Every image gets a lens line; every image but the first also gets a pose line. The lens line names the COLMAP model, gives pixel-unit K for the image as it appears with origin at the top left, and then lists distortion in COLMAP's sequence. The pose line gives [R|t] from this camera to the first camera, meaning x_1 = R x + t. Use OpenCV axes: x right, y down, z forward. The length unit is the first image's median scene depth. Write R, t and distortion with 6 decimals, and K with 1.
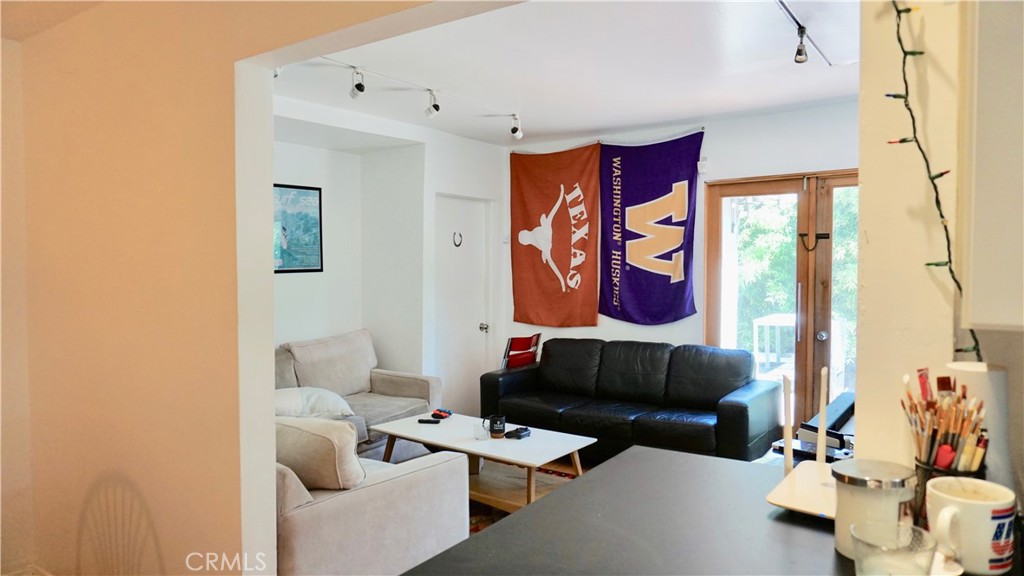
lens RADIAL K [[682.8, 0, 511.1], [0, 682.8, 288.2], [0, 0, 1]] dist [-0.049940, 0.022184]
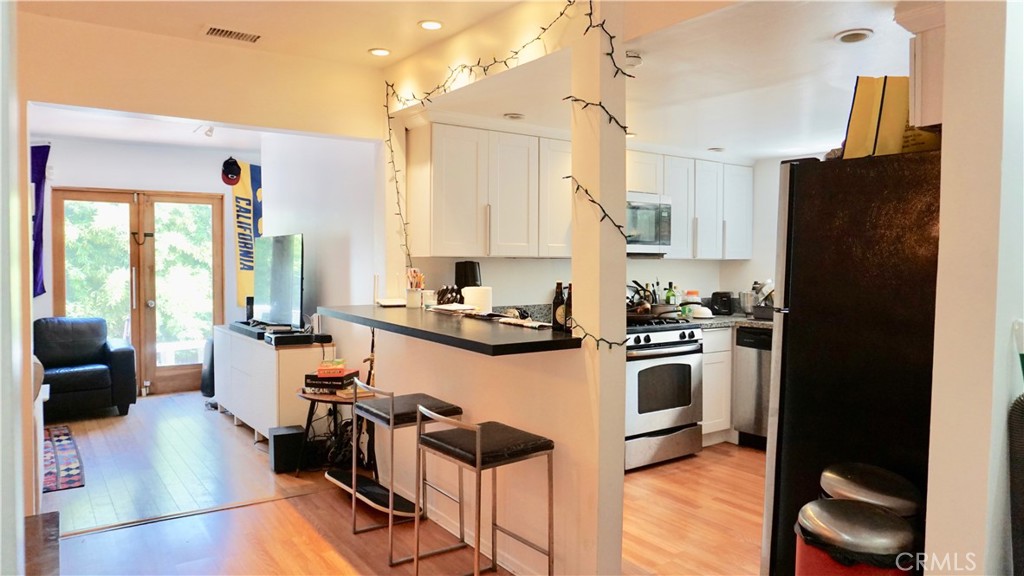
lens RADIAL K [[682.8, 0, 511.2], [0, 682.8, 287.7], [0, 0, 1]] dist [-0.049940, 0.022184]
pose [[0.323705, -0.020332, 0.945940, -0.649059], [0.027500, 0.999549, 0.012074, 0.039834], [-0.945758, 0.022105, 0.324118, -0.199182]]
